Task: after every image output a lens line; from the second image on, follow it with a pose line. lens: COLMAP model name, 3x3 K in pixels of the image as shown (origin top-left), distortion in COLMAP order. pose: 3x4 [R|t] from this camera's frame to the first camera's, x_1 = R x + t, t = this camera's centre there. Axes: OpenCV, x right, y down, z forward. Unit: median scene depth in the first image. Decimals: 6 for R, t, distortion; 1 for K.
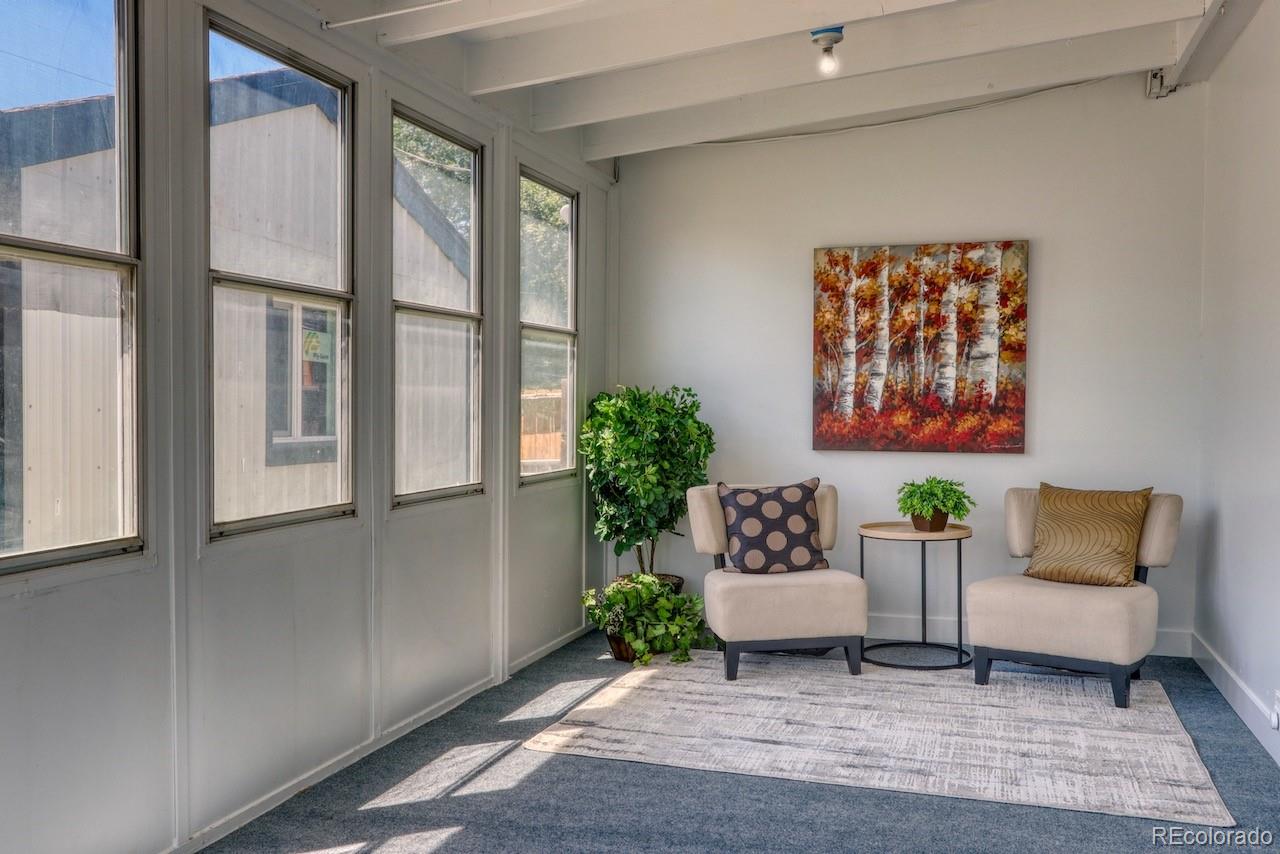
lens RADIAL K [[1122.2, 0, 640.0], [0, 1122.2, 427.0], [0, 0, 1]] dist [0.001087, 0.000649]
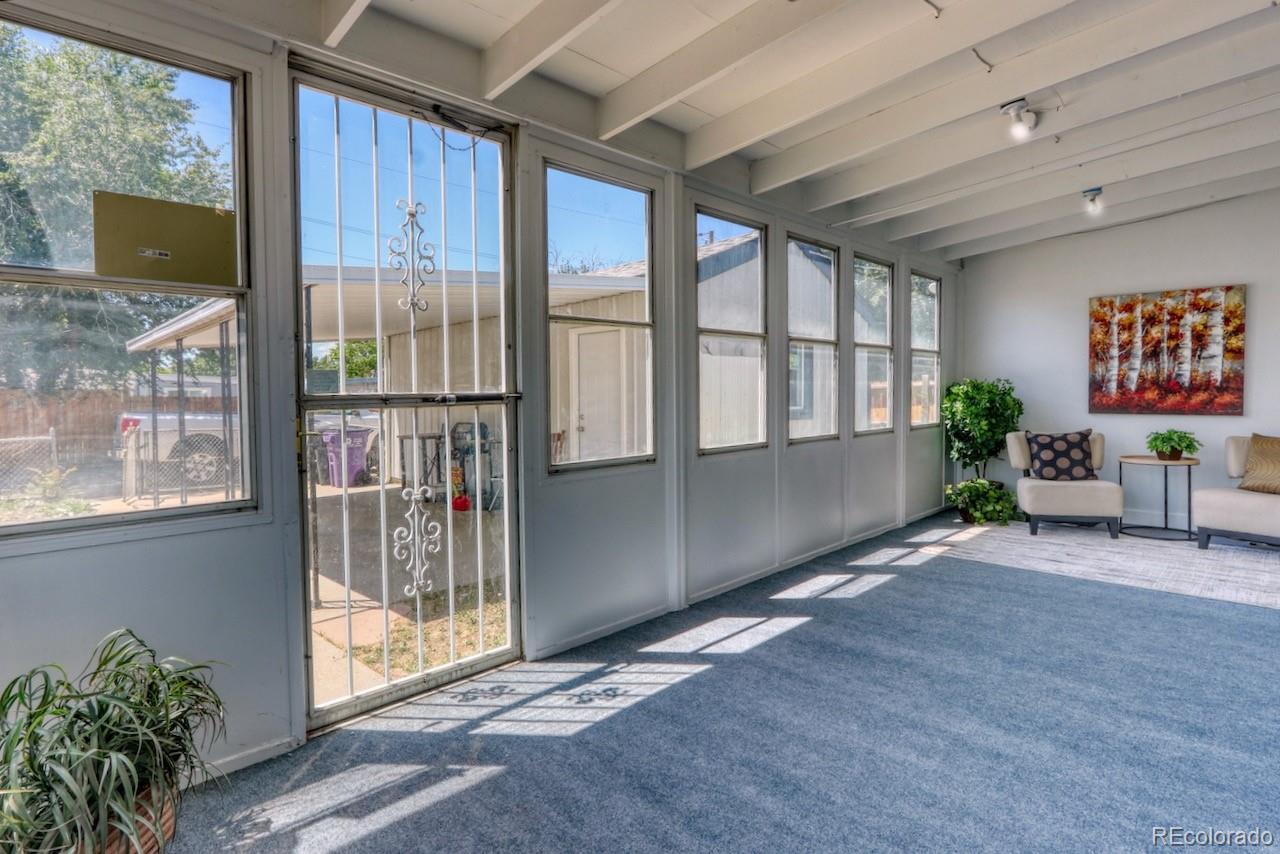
lens RADIAL K [[636.7, 0, 642.7], [0, 636.7, 408.9], [0, 0, 1]] dist [-0.013276, 0.000214]
pose [[0.890289, 0.001222, -0.455395, -0.016171], [0.002574, 0.999967, 0.007715, 0.004415], [0.455389, -0.008041, 0.890256, -0.205422]]
